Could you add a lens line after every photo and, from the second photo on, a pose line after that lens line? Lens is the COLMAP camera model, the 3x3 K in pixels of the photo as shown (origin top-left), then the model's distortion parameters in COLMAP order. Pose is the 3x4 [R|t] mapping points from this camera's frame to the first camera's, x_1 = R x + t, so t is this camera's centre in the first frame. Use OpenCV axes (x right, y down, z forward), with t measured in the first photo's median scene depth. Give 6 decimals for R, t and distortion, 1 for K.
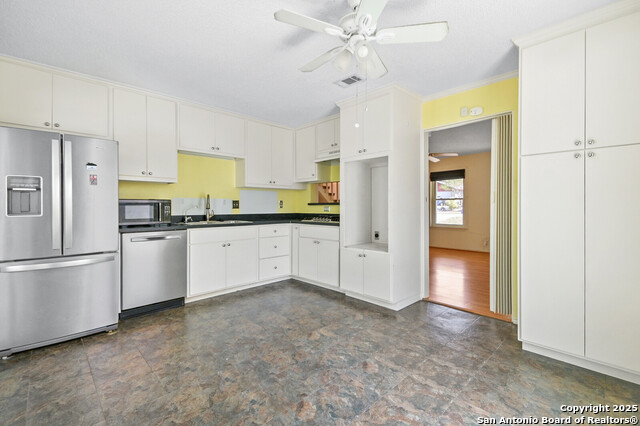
lens RADIAL K [[284.5, 0, 321.9], [0, 284.5, 207.9], [0, 0, 1]] dist [0.000572, -0.004363]
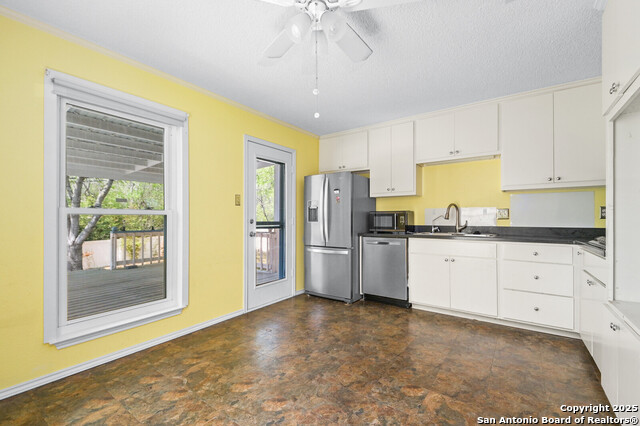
lens RADIAL K [[284.5, 0, 321.1], [0, 284.5, 218.2], [0, 0, 1]] dist [0.000572, -0.004363]
pose [[0.146381, 0.001905, -0.989226, 0.600002], [-0.004601, 0.999989, 0.001245, 0.000741], [0.989218, 0.004369, 0.146388, 0.584473]]
